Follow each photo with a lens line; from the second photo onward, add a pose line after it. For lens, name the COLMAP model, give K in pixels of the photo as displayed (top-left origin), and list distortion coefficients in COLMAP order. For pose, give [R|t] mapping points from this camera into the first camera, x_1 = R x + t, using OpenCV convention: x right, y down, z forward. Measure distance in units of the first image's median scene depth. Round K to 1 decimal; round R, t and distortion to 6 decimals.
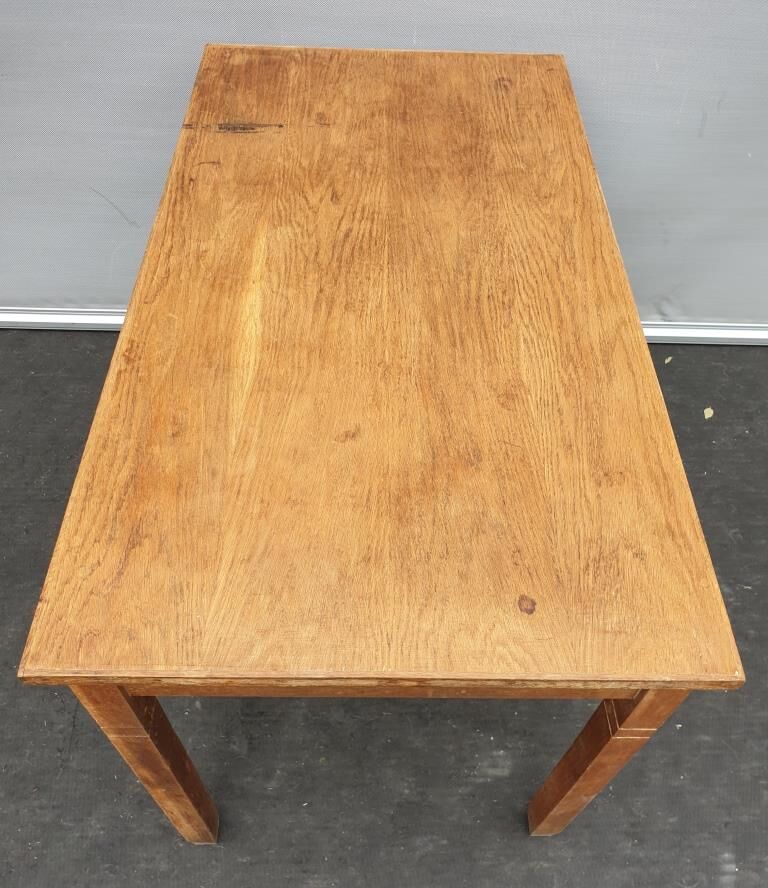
lens RADIAL K [[756.2, 0, 387.9], [0, 756.2, 508.5], [0, 0, 1]] dist [0.007573, -0.002096]
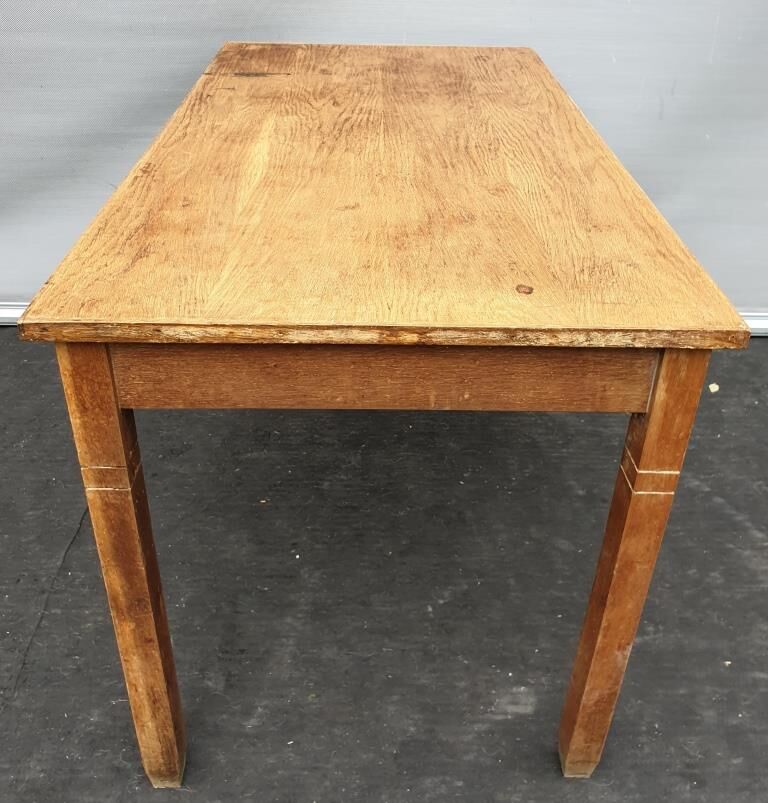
lens RADIAL K [[819.1, 0, 380.4], [0, 819.1, 374.3], [0, 0, 1]] dist [0.026047, -0.009612]
pose [[0.999950, -0.009877, -0.001425, -0.006032], [0.008665, 0.930232, -0.366869, 0.400928], [0.004949, 0.366839, 0.930271, 0.012077]]
